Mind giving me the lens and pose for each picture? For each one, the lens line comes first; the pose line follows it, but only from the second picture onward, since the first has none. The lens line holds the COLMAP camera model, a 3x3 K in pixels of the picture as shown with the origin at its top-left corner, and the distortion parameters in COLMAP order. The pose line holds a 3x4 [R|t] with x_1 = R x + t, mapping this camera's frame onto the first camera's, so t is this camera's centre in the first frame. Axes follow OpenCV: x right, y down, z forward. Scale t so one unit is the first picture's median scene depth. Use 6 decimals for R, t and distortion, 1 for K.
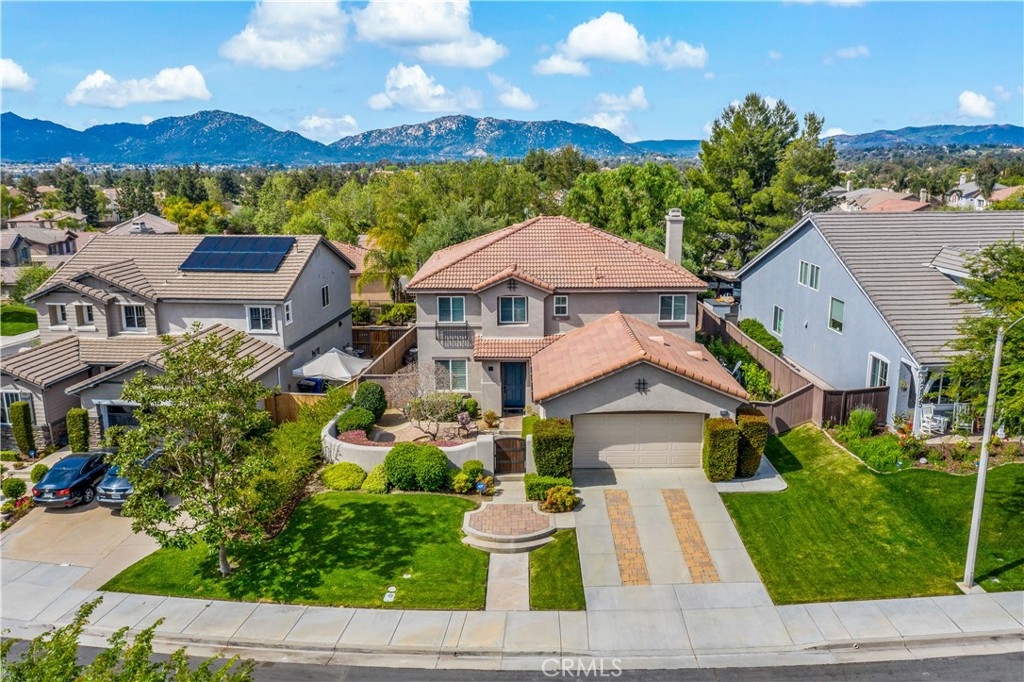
lens RADIAL K [[835.3, 0, 512.8], [0, 835.3, 350.4], [0, 0, 1]] dist [-0.021509, 0.022973]
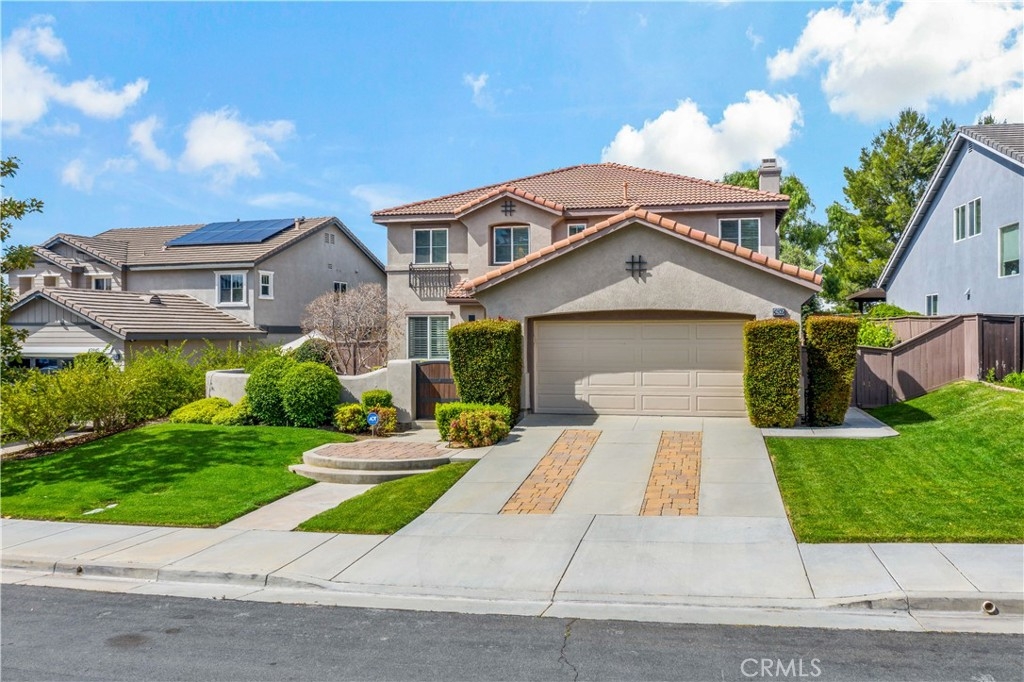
lens RADIAL K [[830.6, 0, 512.0], [0, 830.6, 341.0], [0, 0, 1]] dist [-0.013019, 0.006790]
pose [[0.973111, 0.009179, -0.230155, 0.199250], [-0.061338, 0.973453, -0.220517, 0.228225], [0.222021, 0.228704, 0.947840, 0.400476]]
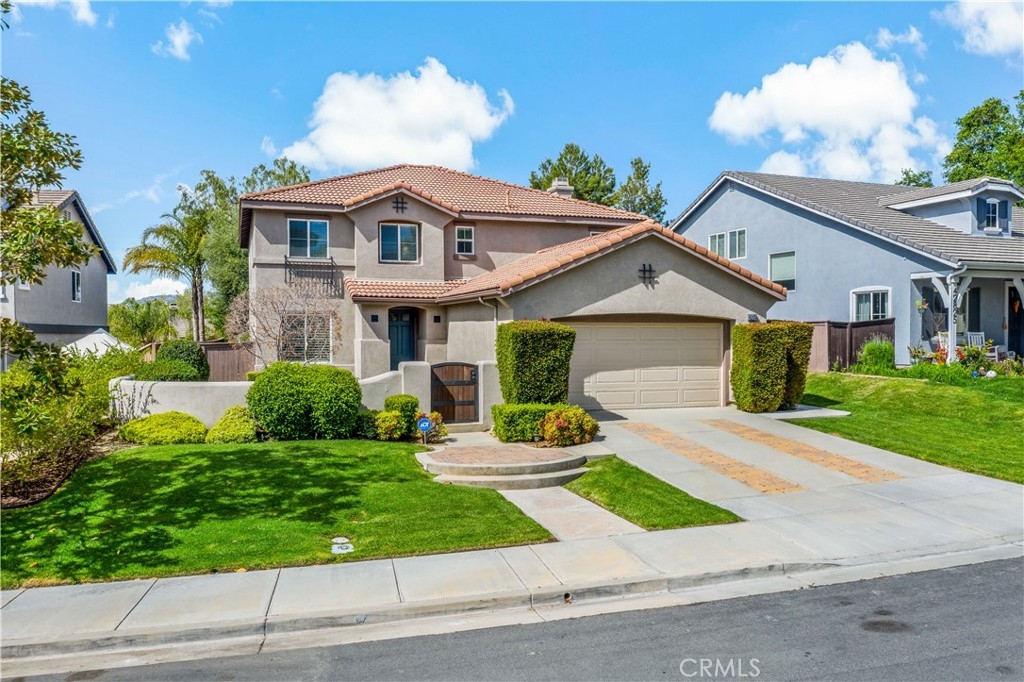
lens RADIAL K [[835.3, 0, 512.8], [0, 835.3, 350.4], [0, 0, 1]] dist [-0.021509, 0.022973]
pose [[0.944528, 0.004219, 0.328405, -0.166976], [0.068618, 0.975316, -0.209884, 0.230359], [-0.321184, 0.220775, 0.920923, 0.408905]]
